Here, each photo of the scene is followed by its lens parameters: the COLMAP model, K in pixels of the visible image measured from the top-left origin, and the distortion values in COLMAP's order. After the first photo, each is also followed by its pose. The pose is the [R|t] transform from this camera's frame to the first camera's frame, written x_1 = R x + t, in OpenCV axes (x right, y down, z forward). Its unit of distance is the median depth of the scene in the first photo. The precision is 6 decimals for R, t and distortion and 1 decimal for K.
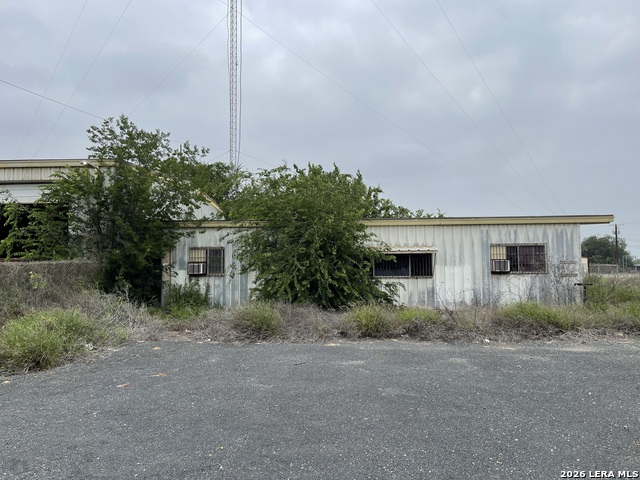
lens RADIAL K [[461.0, 0, 320.0], [0, 461.0, 240.0], [0, 0, 1]] dist [0.001705, -0.001639]
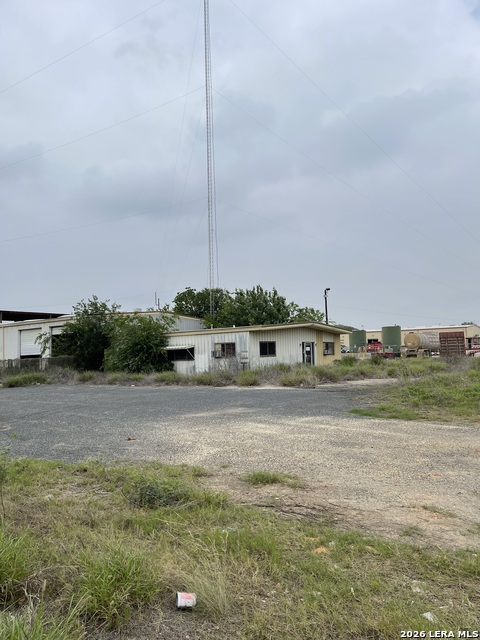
lens RADIAL K [[461.0, 0, 240.0], [0, 461.0, 320.0], [0, 0, 1]] dist [0.001705, -0.001639]
pose [[0.797196, -0.062667, -0.600459, 1.681408], [0.066521, 0.997660, -0.015804, -0.053667], [0.600044, -0.027344, 0.799500, -0.548281]]
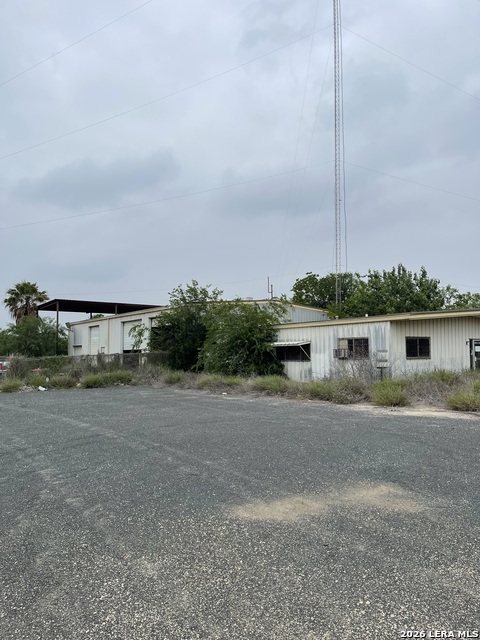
lens RADIAL K [[461.0, 0, 240.0], [0, 461.0, 320.0], [0, 0, 1]] dist [0.001705, -0.001639]
pose [[0.600292, -0.057947, -0.797679, 1.341639], [0.056996, 0.997935, -0.029602, -0.023445], [0.797747, -0.027694, 0.602355, -0.114669]]
